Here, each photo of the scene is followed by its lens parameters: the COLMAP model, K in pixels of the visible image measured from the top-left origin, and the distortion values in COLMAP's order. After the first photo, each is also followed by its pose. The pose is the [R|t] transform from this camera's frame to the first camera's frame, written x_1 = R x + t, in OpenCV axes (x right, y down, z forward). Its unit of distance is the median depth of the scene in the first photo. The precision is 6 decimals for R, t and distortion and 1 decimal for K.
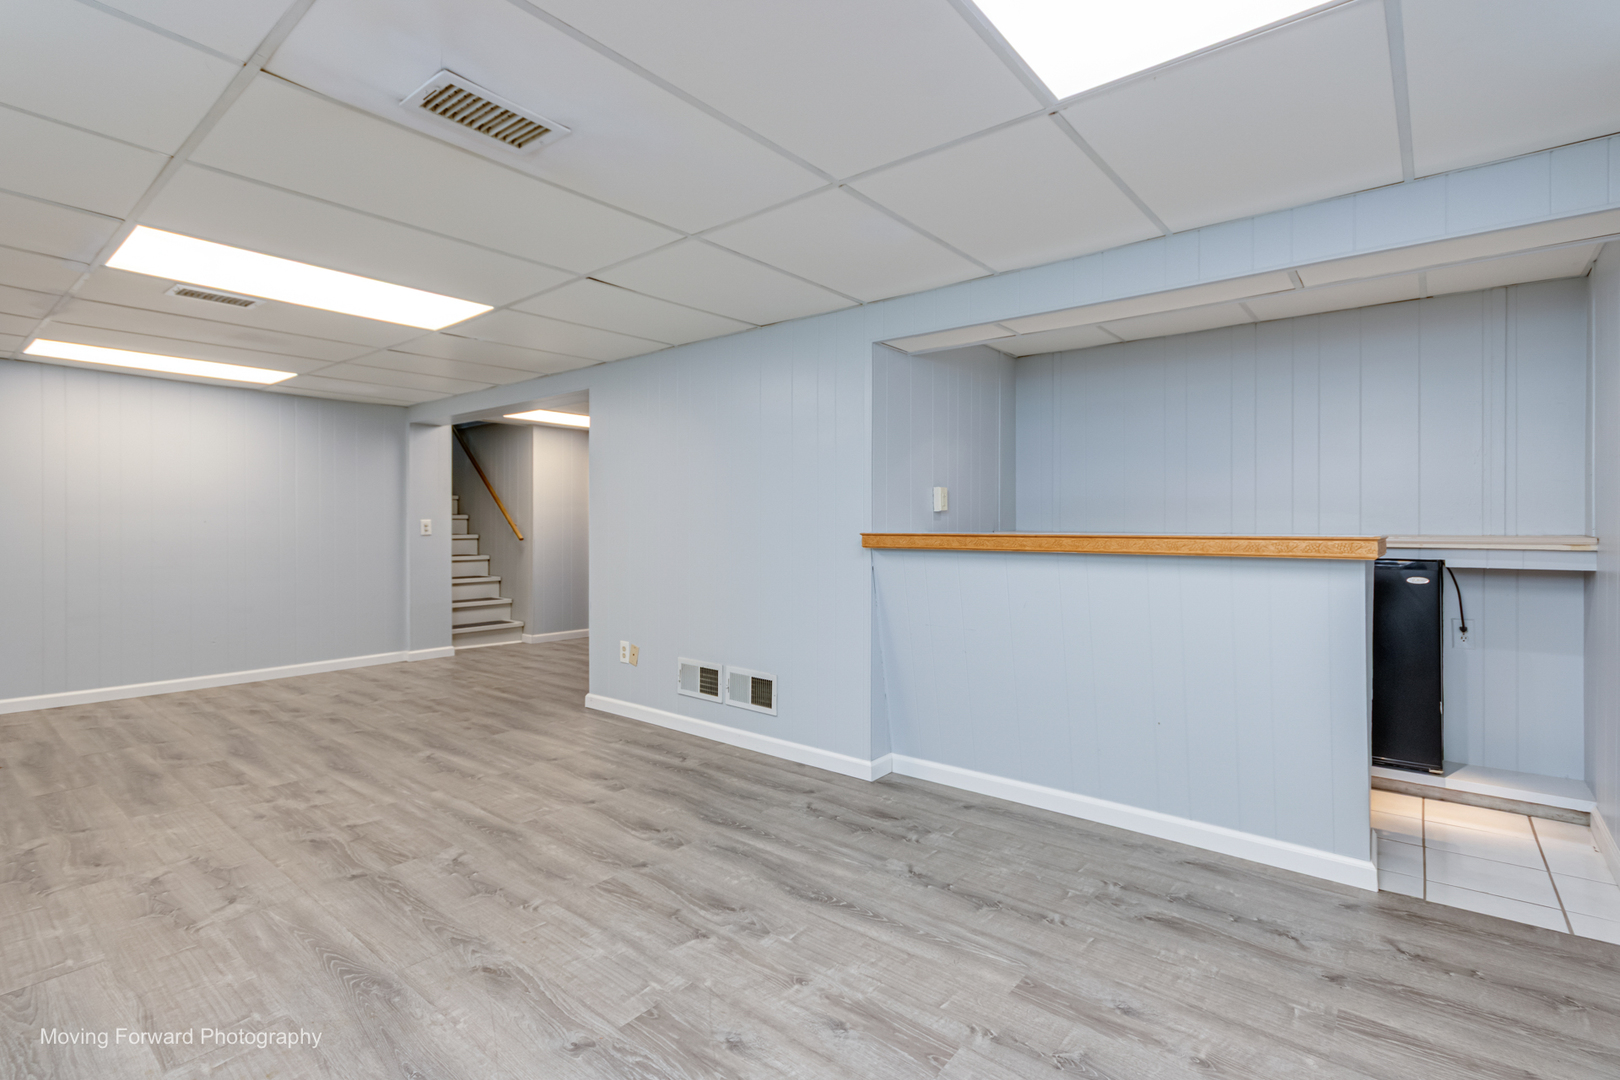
lens RADIAL K [[749.7, 0, 810.0], [0, 749.7, 540.0], [0, 0, 1]] dist [0.028485, -0.009376]
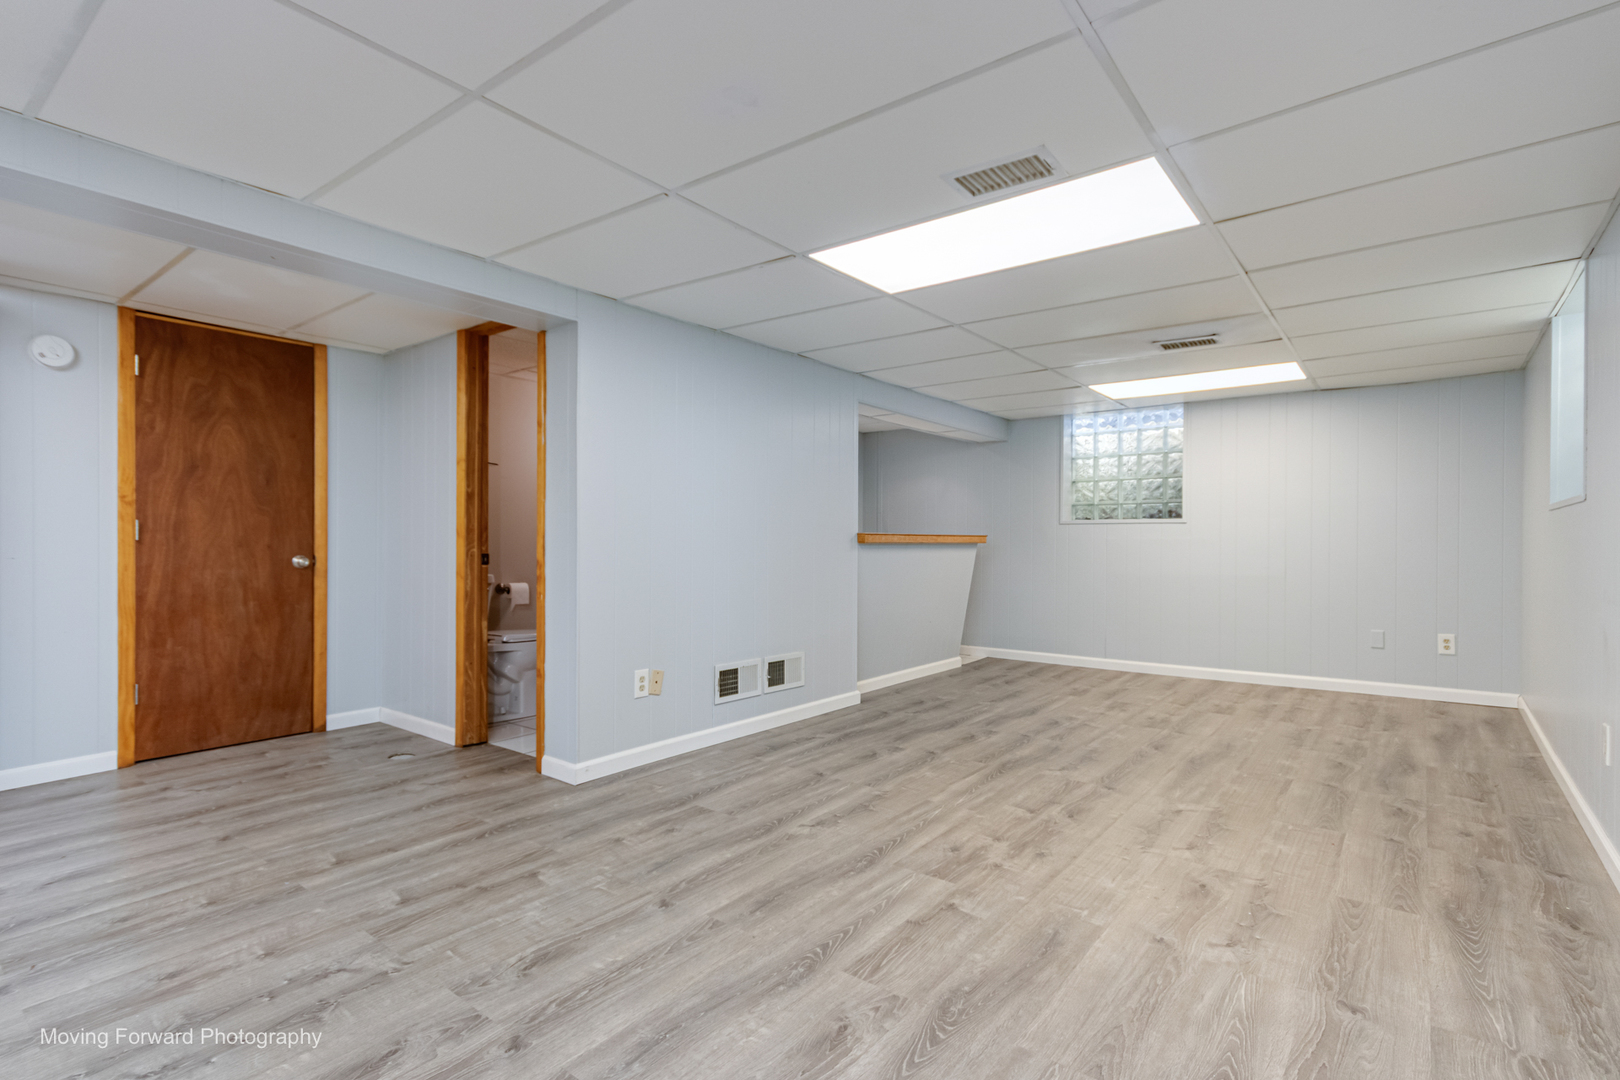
lens RADIAL K [[756.7, 0, 805.8], [0, 756.7, 544.8], [0, 0, 1]] dist [-0.000823, 0.000204]
pose [[-0.008871, -0.006273, 0.999941, -1.639909], [0.020291, 0.999773, 0.006452, 0.006078], [-0.999755, 0.020347, -0.008741, 1.323561]]
